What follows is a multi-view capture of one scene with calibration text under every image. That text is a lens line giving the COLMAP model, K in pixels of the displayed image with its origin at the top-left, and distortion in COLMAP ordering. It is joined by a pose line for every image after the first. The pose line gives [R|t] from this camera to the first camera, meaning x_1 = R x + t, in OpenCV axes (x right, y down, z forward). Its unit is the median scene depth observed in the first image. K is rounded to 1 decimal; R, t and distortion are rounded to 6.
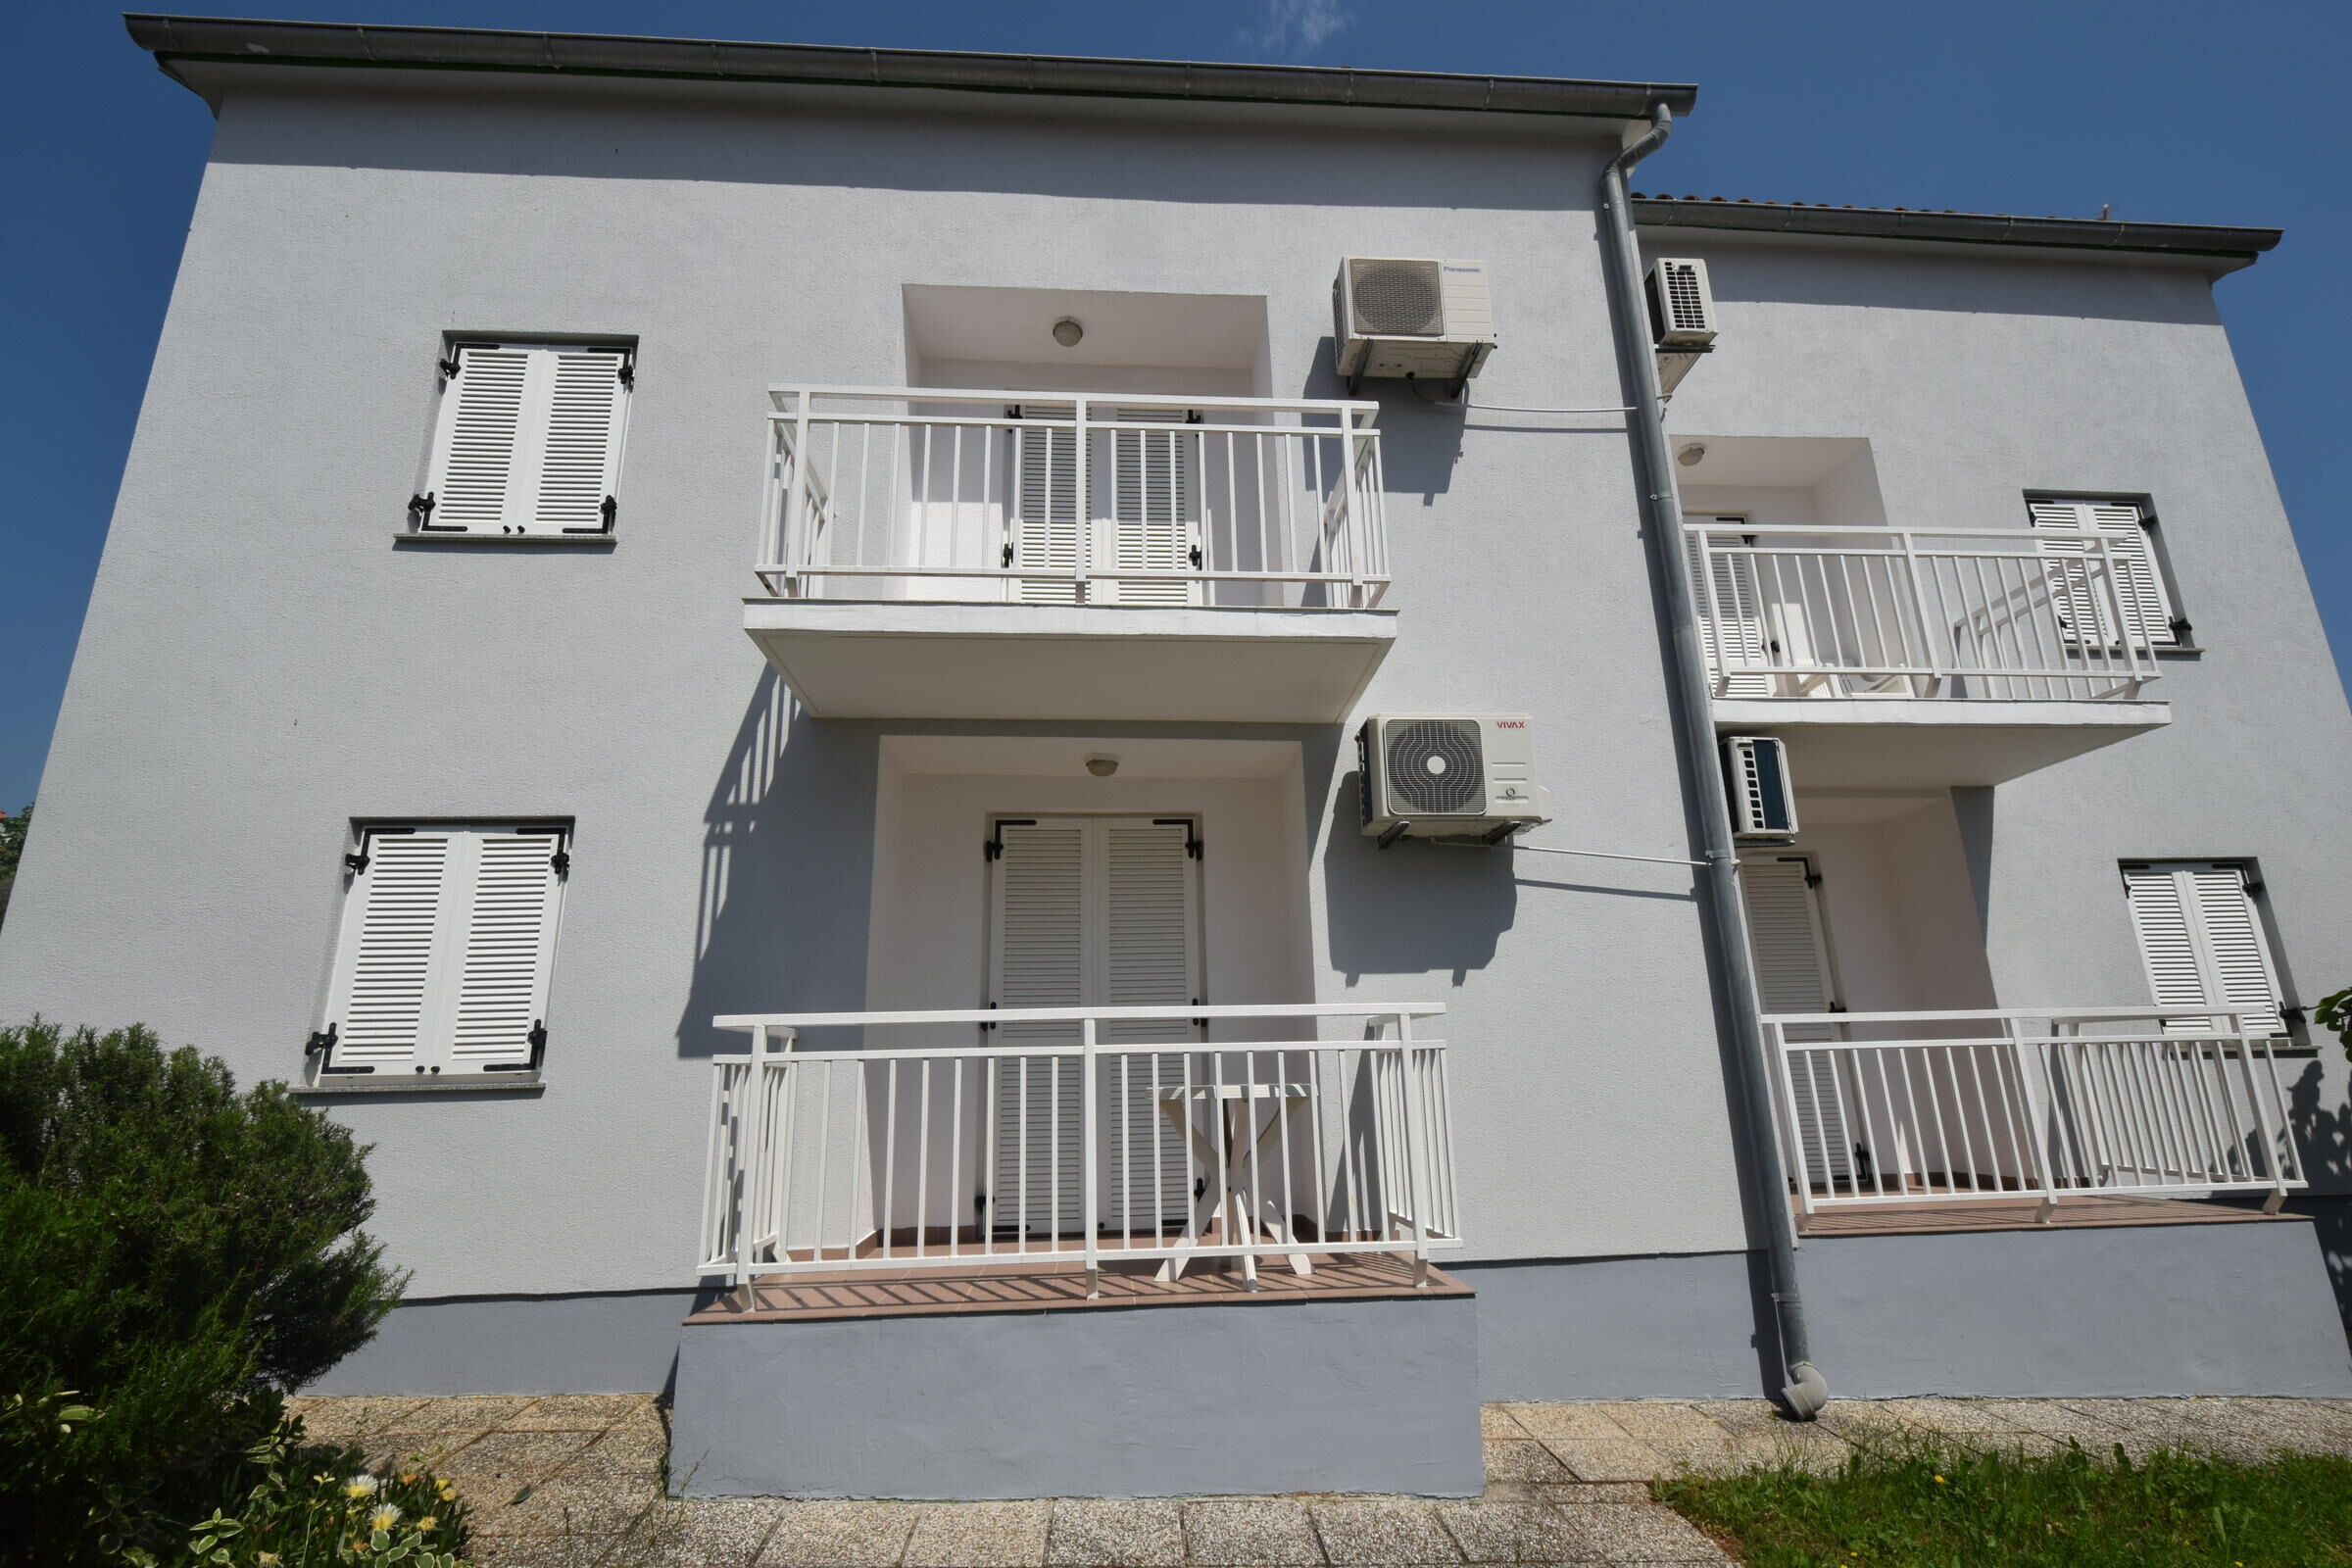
lens RADIAL K [[1055.8, 0, 1178.6], [0, 1055.8, 806.2], [0, 0, 1]] dist [-0.002073, -0.000962]
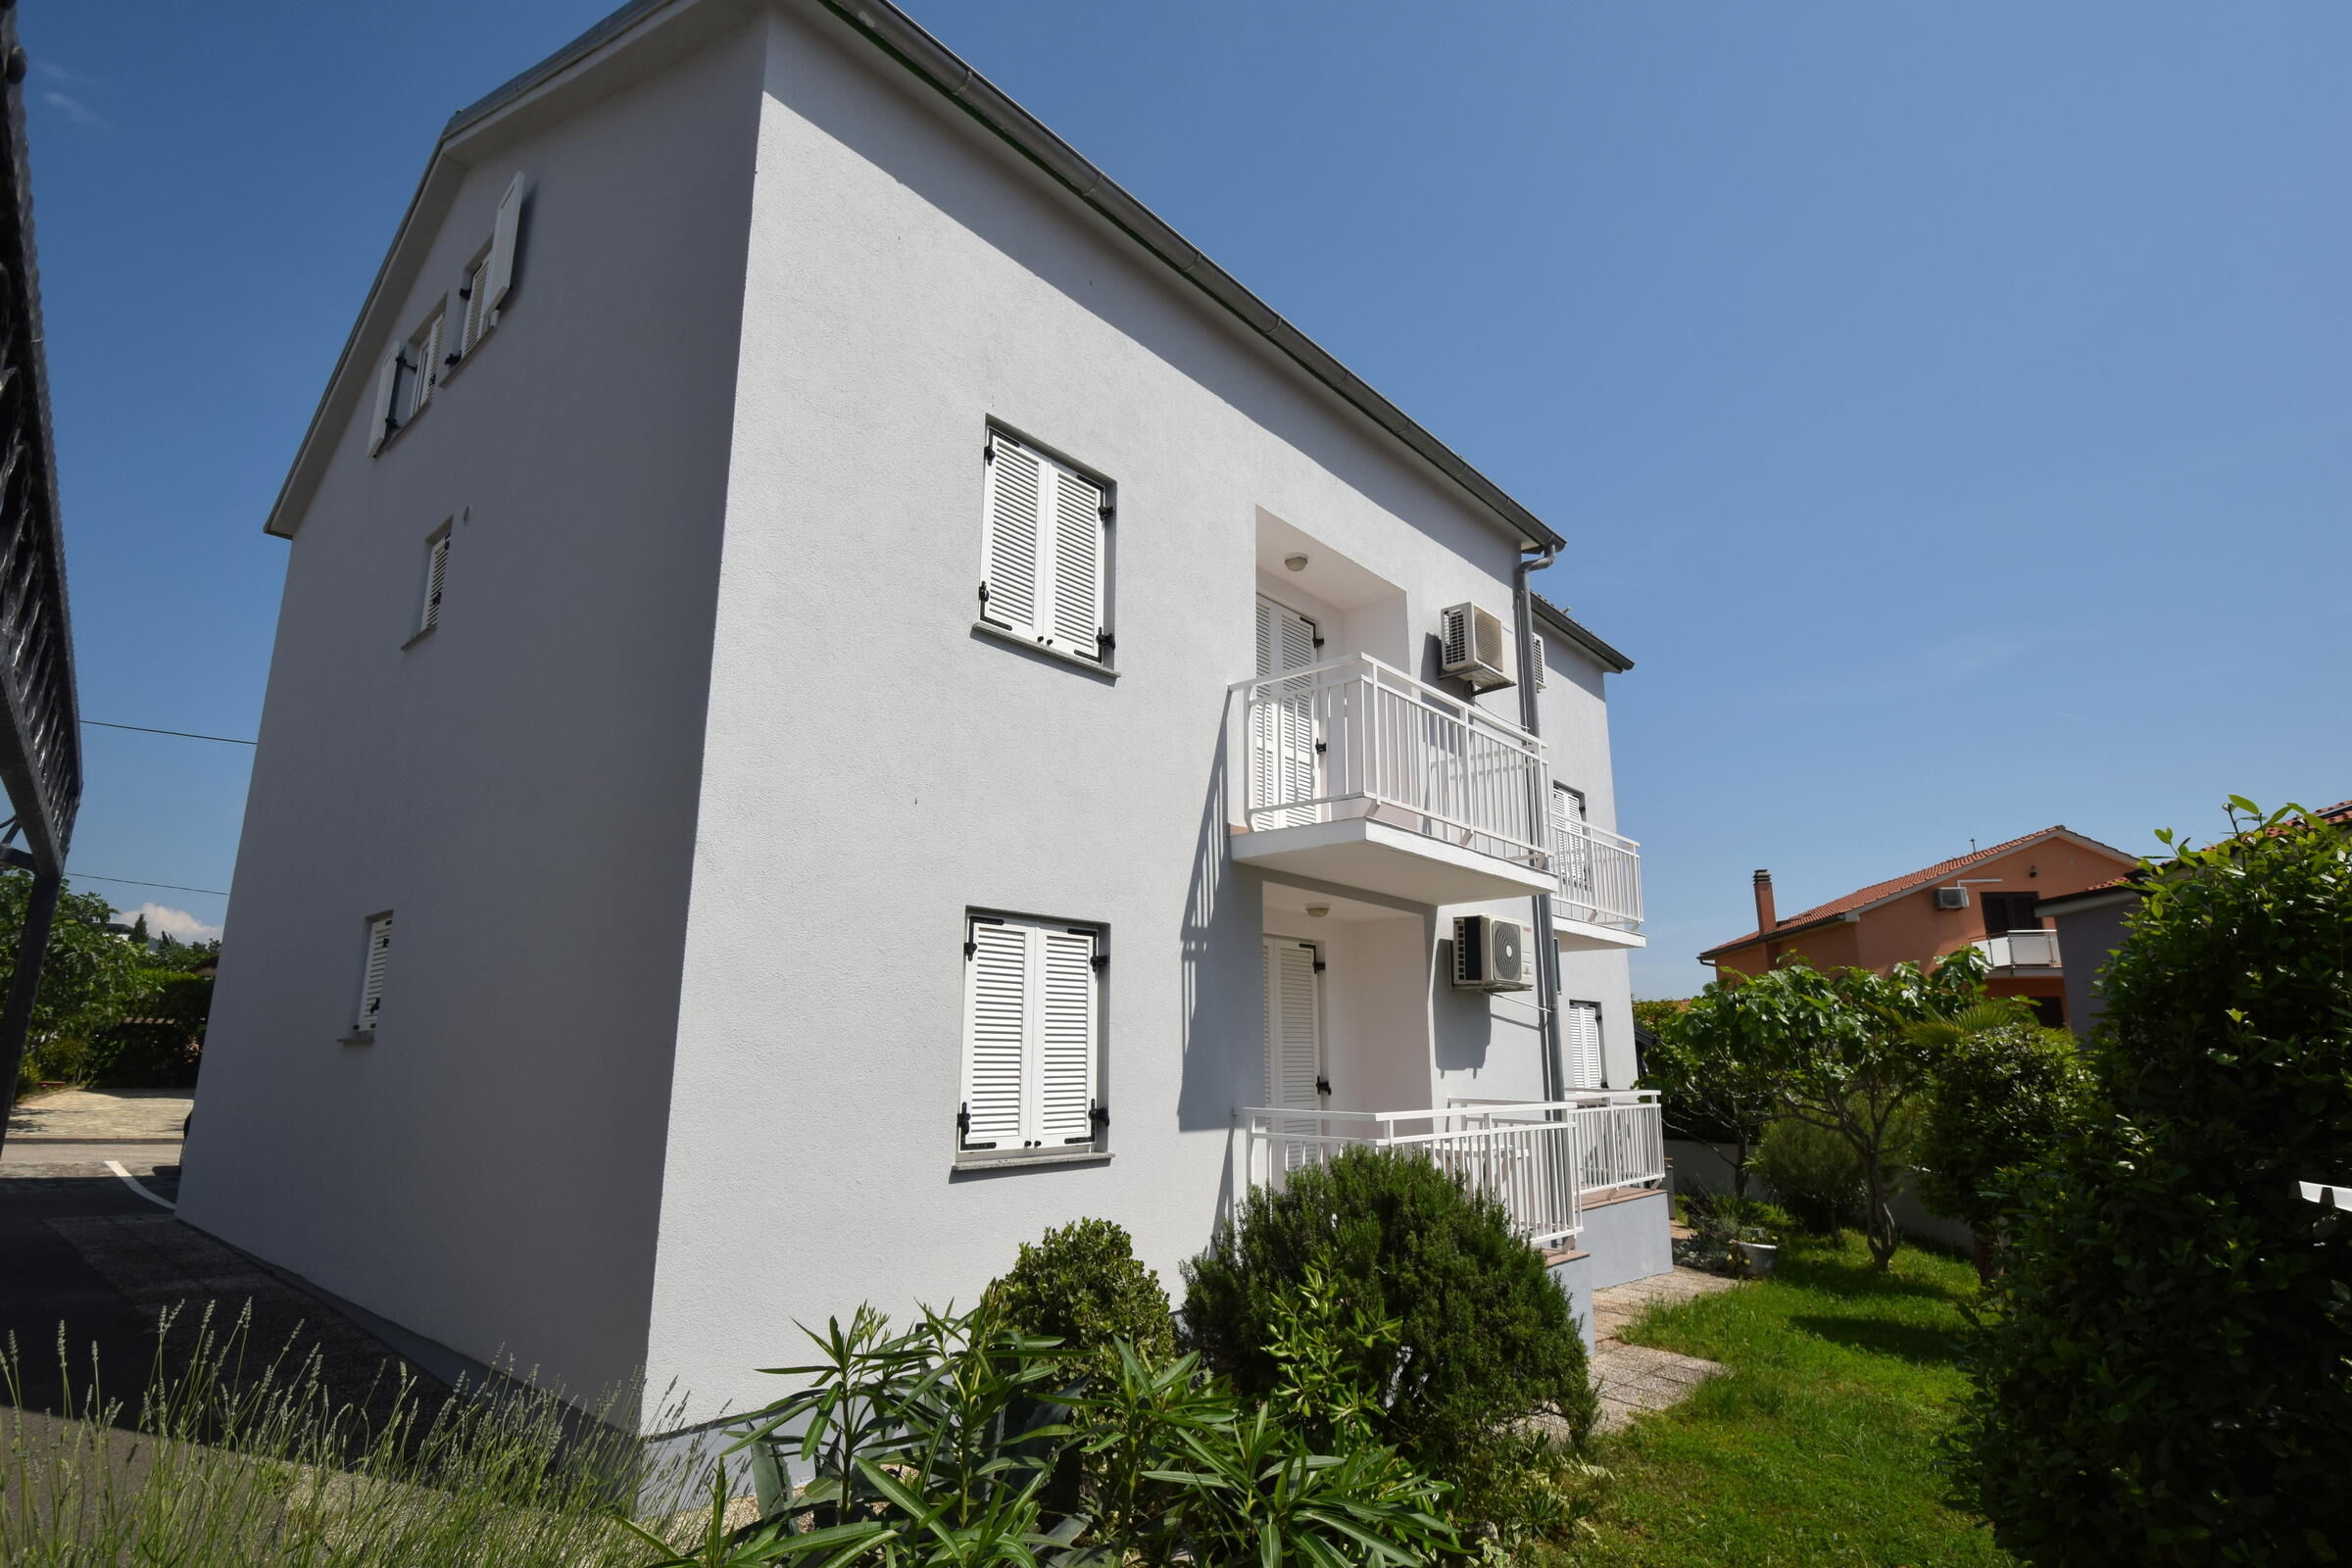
lens RADIAL K [[1211.0, 0, 1170.4], [0, 1211.0, 793.5], [0, 0, 1]] dist [-0.006010, -0.000983]
pose [[0.698214, 0.177771, 0.693465, -1.377208], [-0.198481, 0.978773, -0.051070, -0.071118], [-0.687824, -0.101981, 0.718678, 0.002529]]
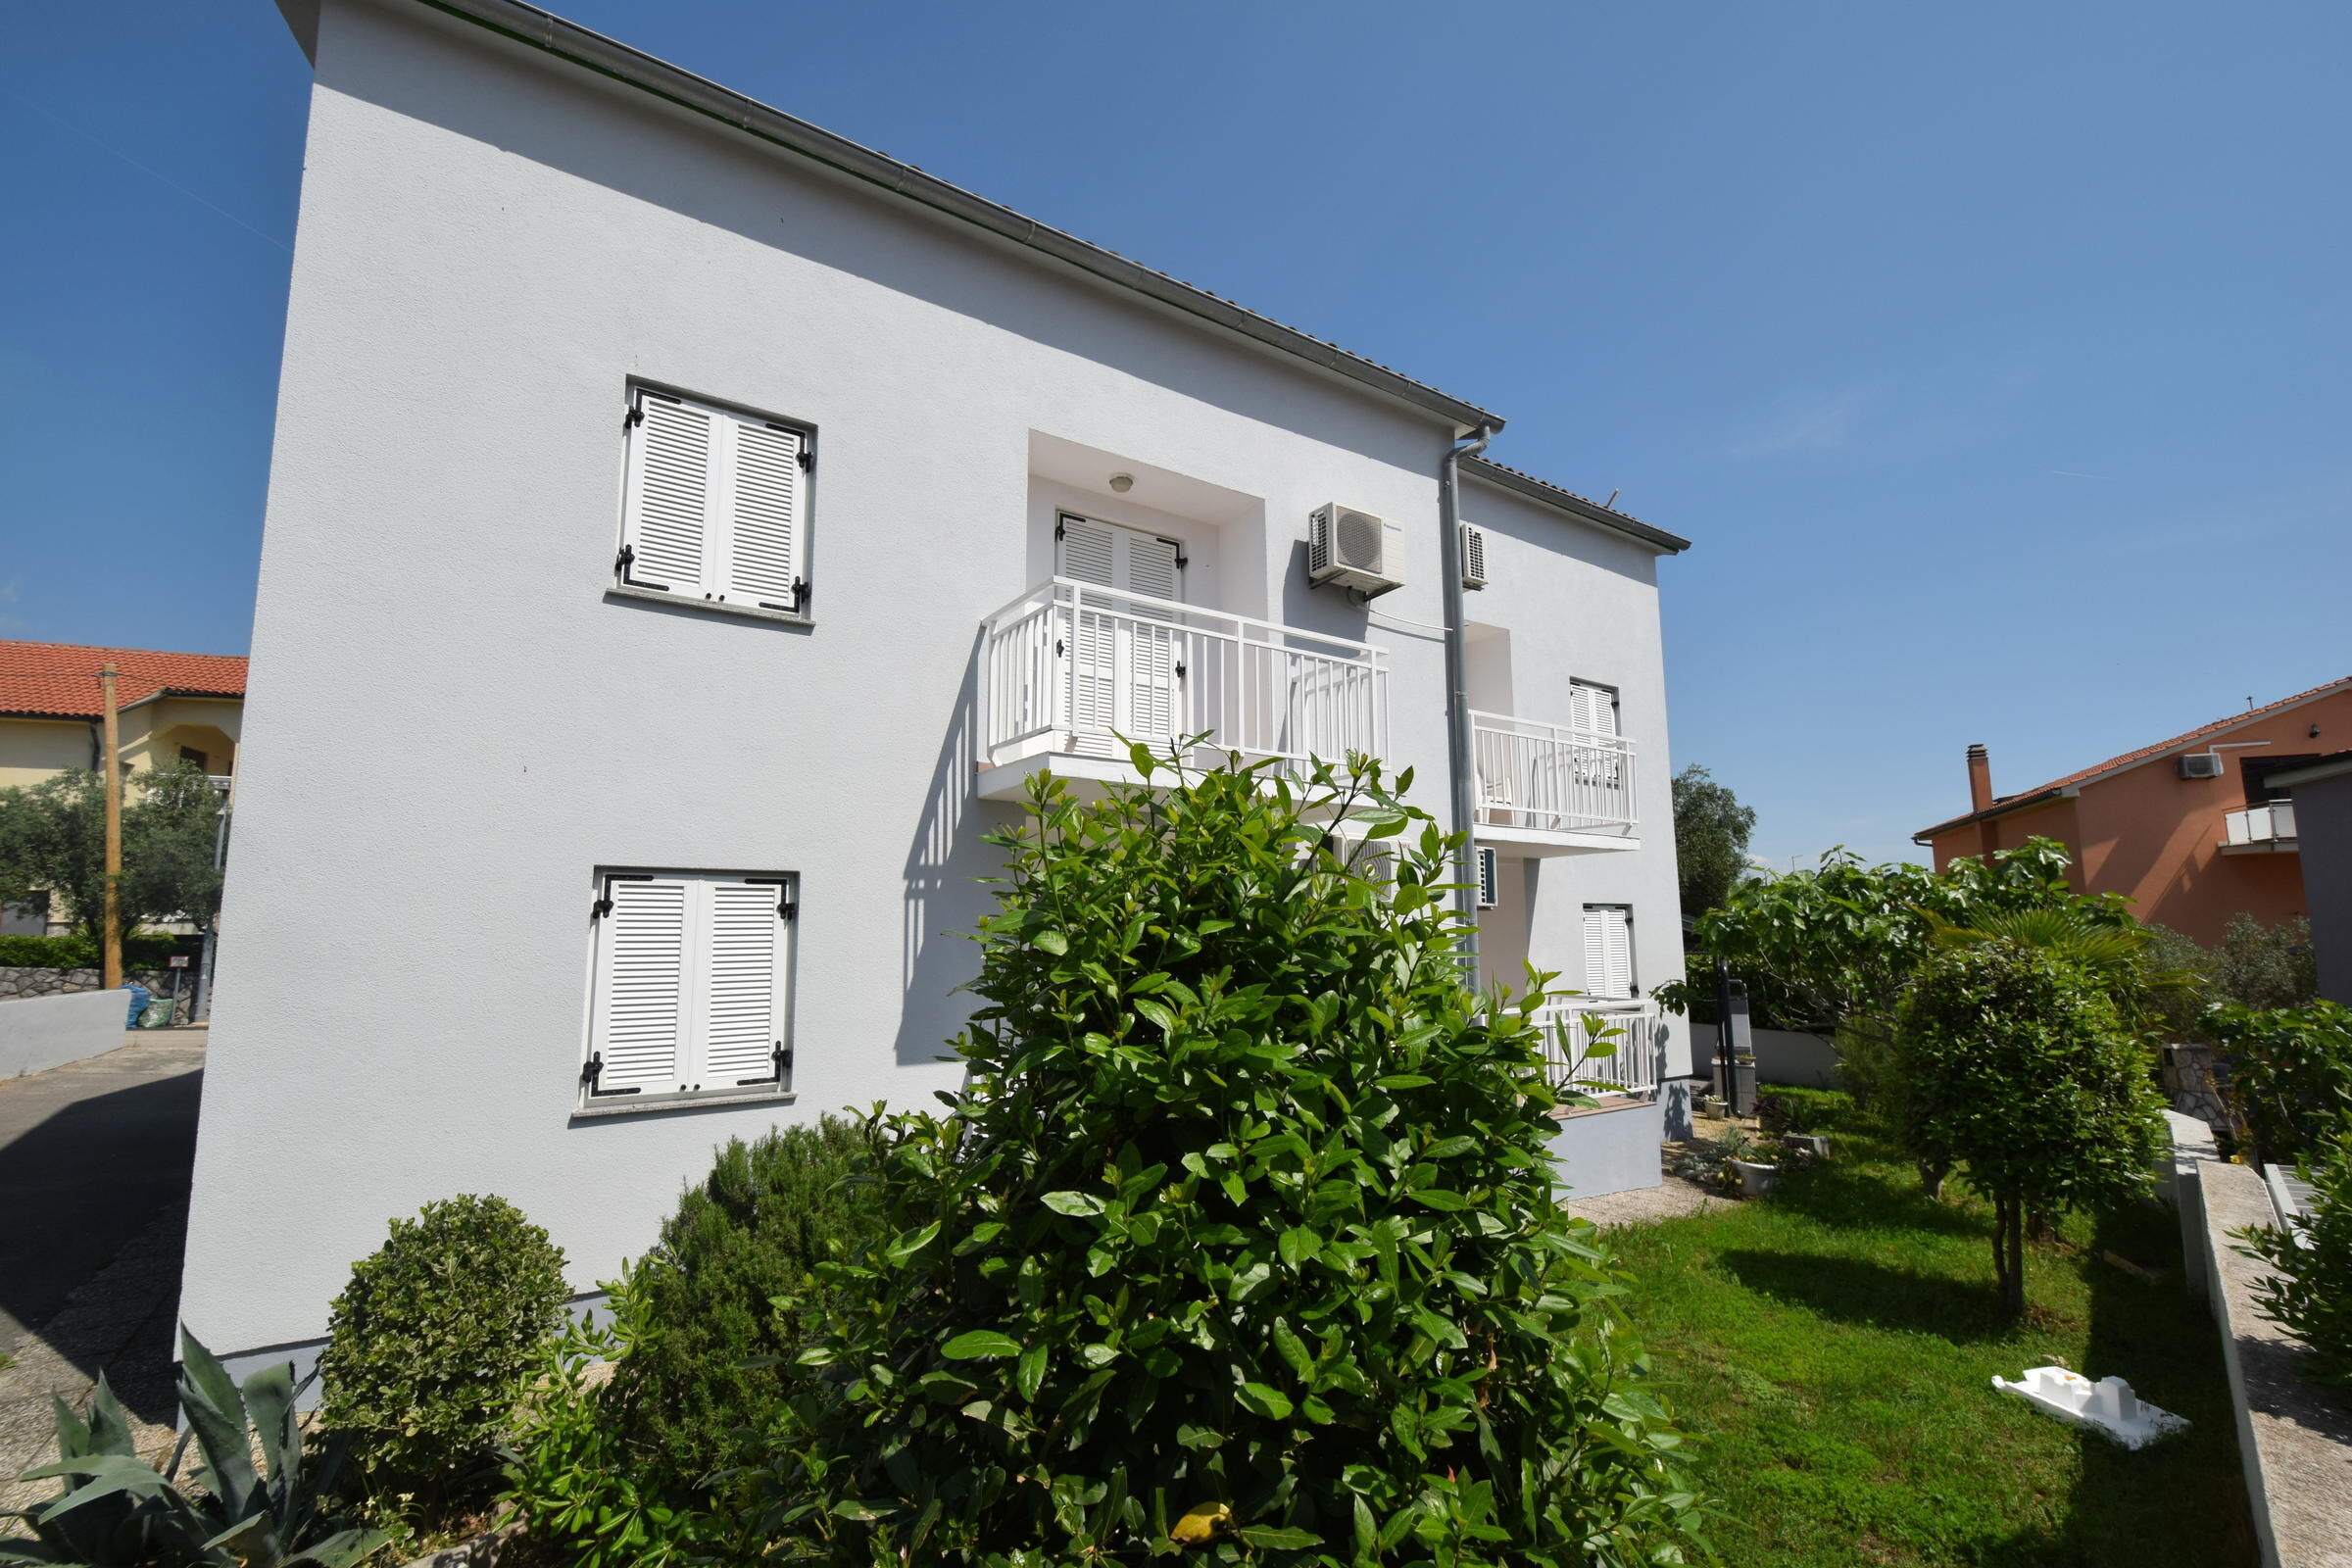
lens RADIAL K [[1055.8, 0, 1178.6], [0, 1055.8, 806.2], [0, 0, 1]] dist [-0.002073, -0.000962]
pose [[0.859508, 0.078638, 0.505036, -0.754541], [-0.139538, 0.986661, 0.083845, -0.207195], [-0.491706, -0.142537, 0.859016, -0.210892]]
